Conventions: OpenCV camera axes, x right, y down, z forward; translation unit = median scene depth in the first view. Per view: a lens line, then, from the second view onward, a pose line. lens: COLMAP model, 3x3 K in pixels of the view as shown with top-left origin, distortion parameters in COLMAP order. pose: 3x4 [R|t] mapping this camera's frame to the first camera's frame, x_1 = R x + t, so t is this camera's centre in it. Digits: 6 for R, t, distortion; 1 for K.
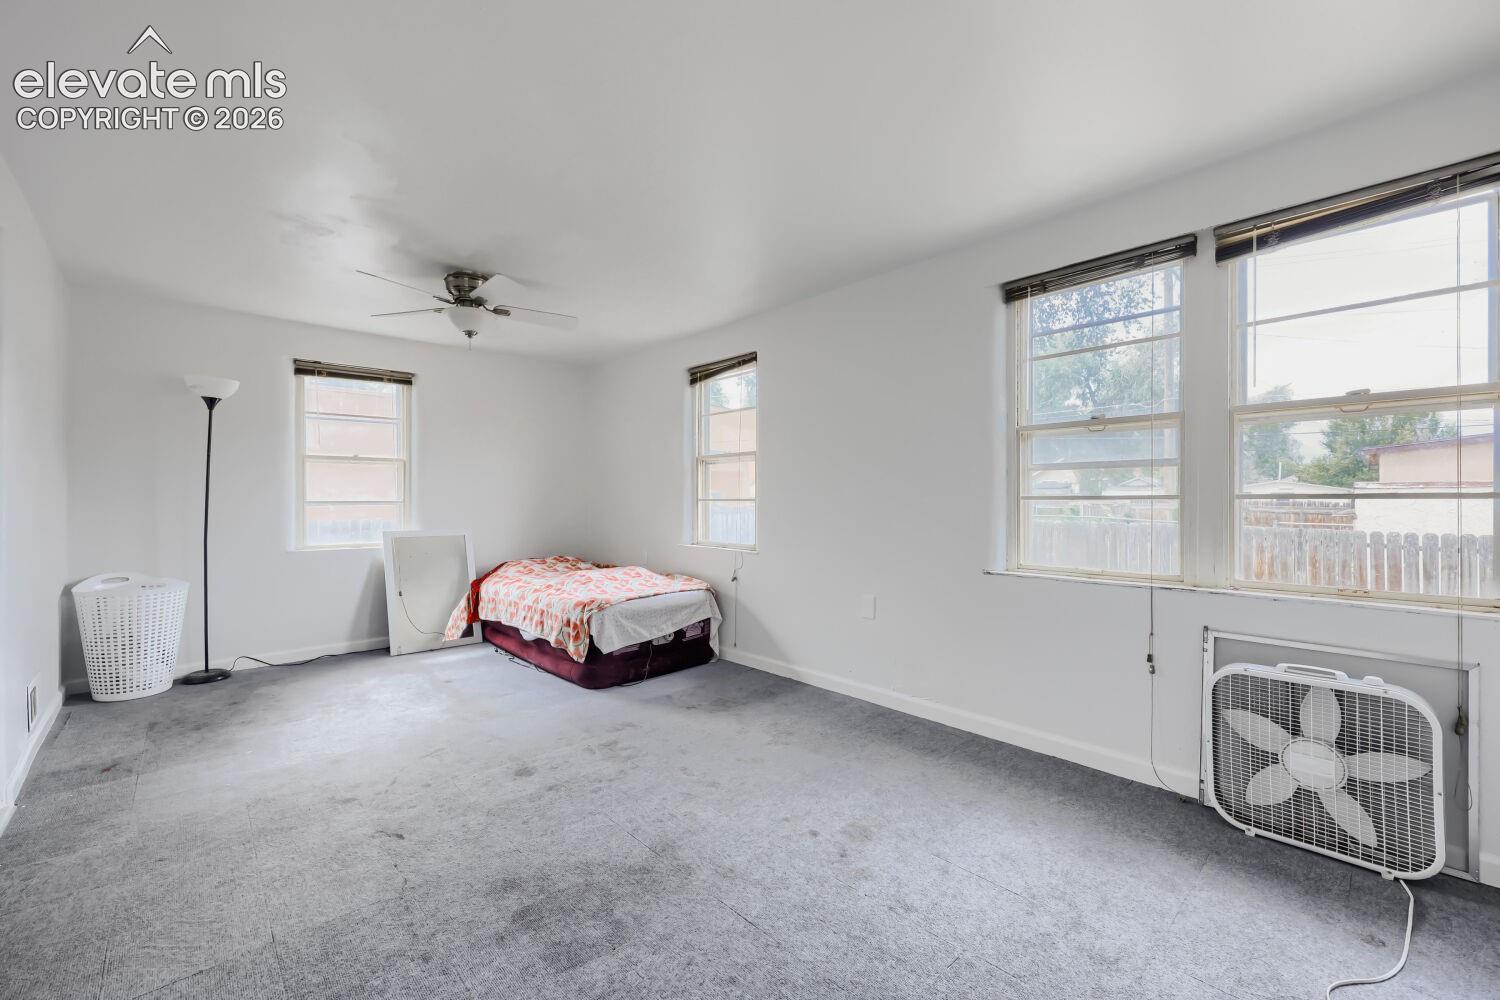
lens RADIAL K [[612.5, 0, 748.5], [0, 612.5, 496.9], [0, 0, 1]] dist [0.000068, -0.000160]
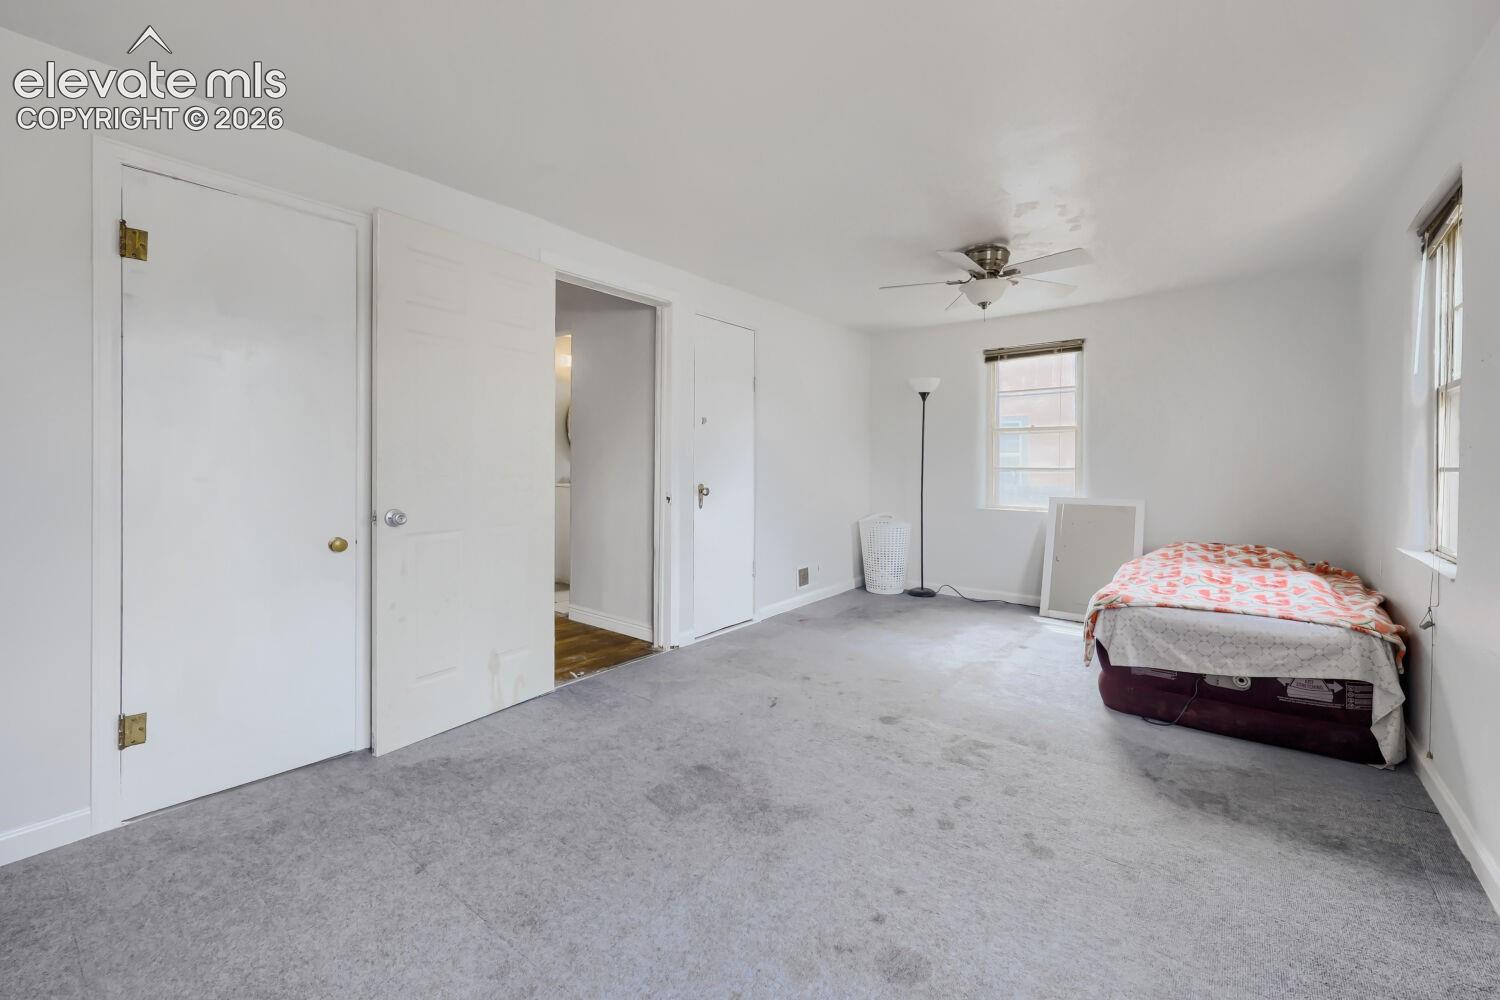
lens RADIAL K [[613.0, 0, 739.3], [0, 613.0, 463.9], [0, 0, 1]] dist [-0.001624, -0.000207]
pose [[0.136348, -0.000211, -0.990661, 0.449081], [-0.001343, 0.999999, -0.000398, 0.001108], [0.990660, 0.001384, 0.136348, 0.403913]]
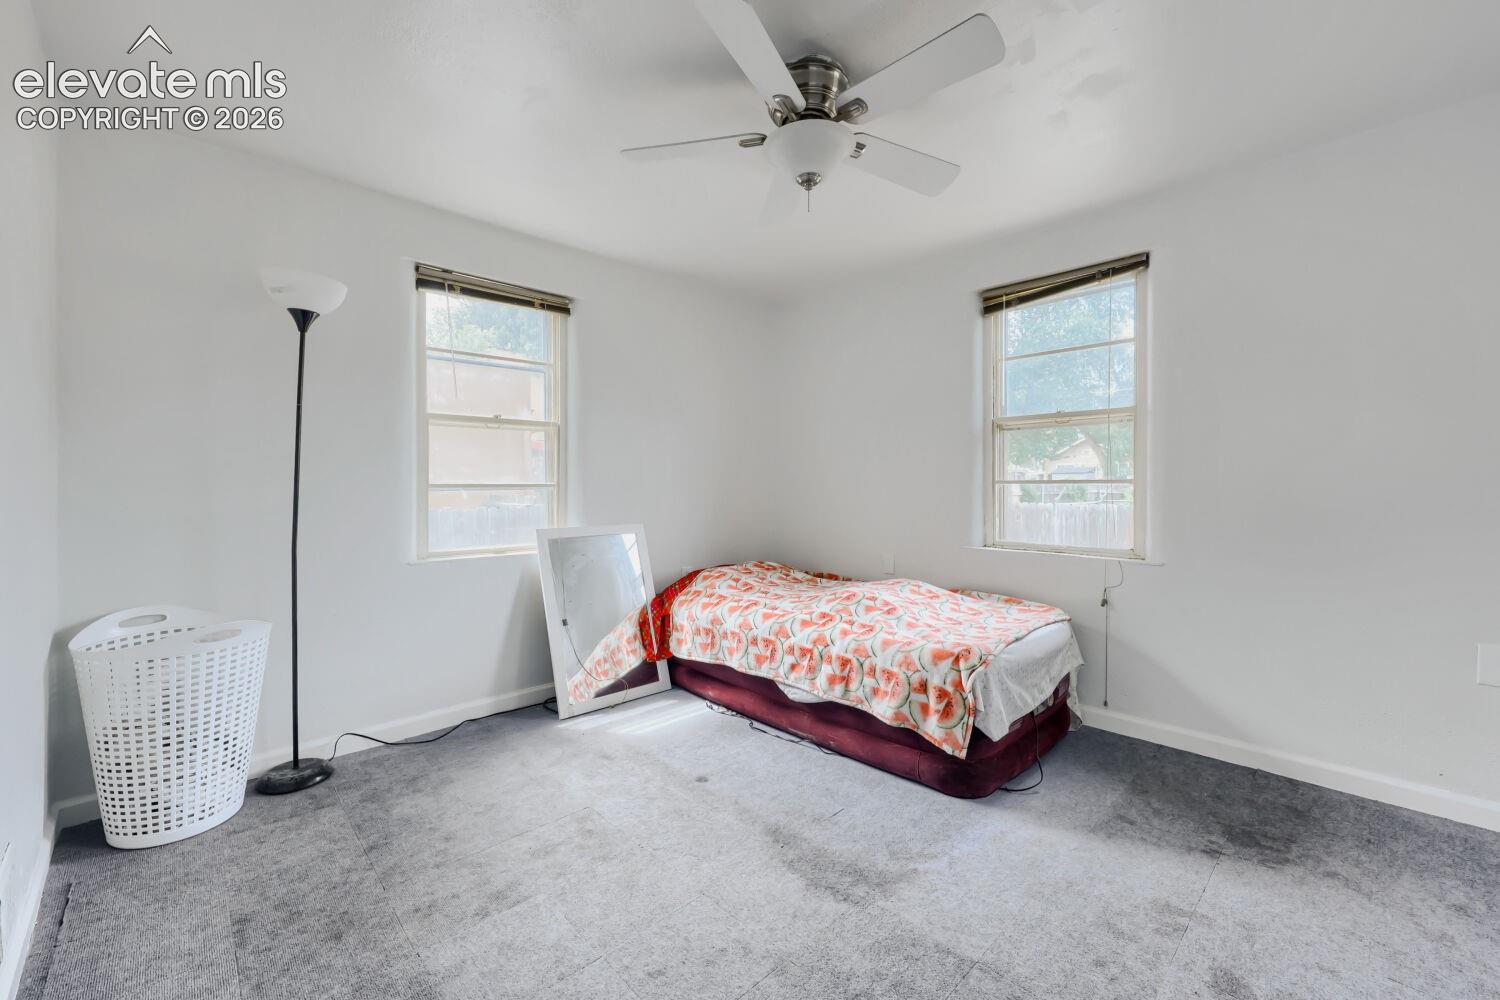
lens RADIAL K [[609.7, 0, 748.7], [0, 609.7, 483.1], [0, 0, 1]] dist [0.003193, 0.000359]
pose [[0.999716, -0.000121, 0.023813, -0.463916], [0.000090, 0.999999, 0.001302, 0.006257], [-0.023813, -0.001300, 0.999716, 0.398253]]
